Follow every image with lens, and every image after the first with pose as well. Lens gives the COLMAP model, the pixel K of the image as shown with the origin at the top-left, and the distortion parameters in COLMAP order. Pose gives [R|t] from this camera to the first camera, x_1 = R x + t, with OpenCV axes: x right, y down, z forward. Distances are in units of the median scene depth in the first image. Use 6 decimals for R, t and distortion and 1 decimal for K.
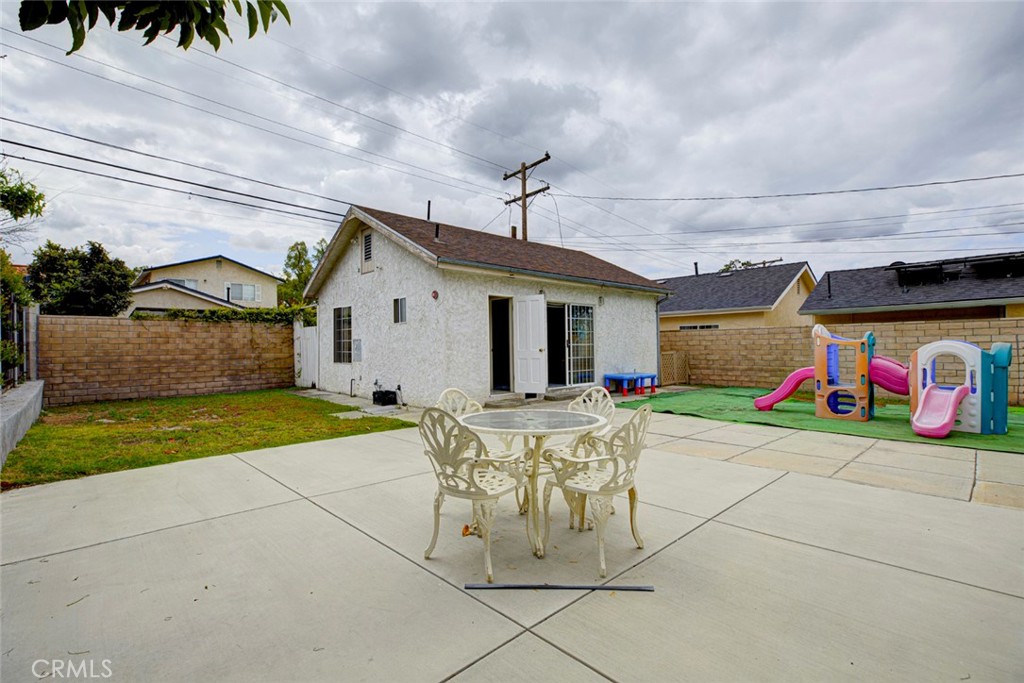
lens RADIAL K [[465.6, 0, 511.7], [0, 465.6, 346.7], [0, 0, 1]] dist [0.015207, -0.000356]
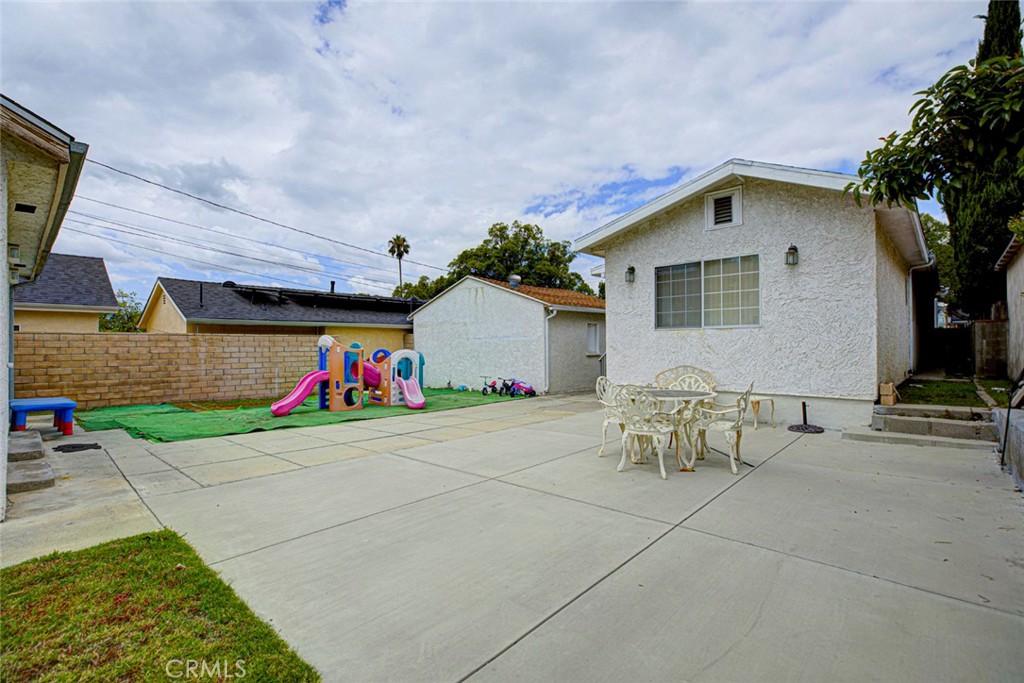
lens RADIAL K [[465.6, 0, 512.1], [0, 465.6, 345.6], [0, 0, 1]] dist [0.015207, -0.000356]
pose [[-0.081560, 0.017631, 0.996513, -0.673623], [0.009267, 0.999814, -0.016931, 0.004453], [-0.996625, 0.007854, -0.081708, 0.724623]]
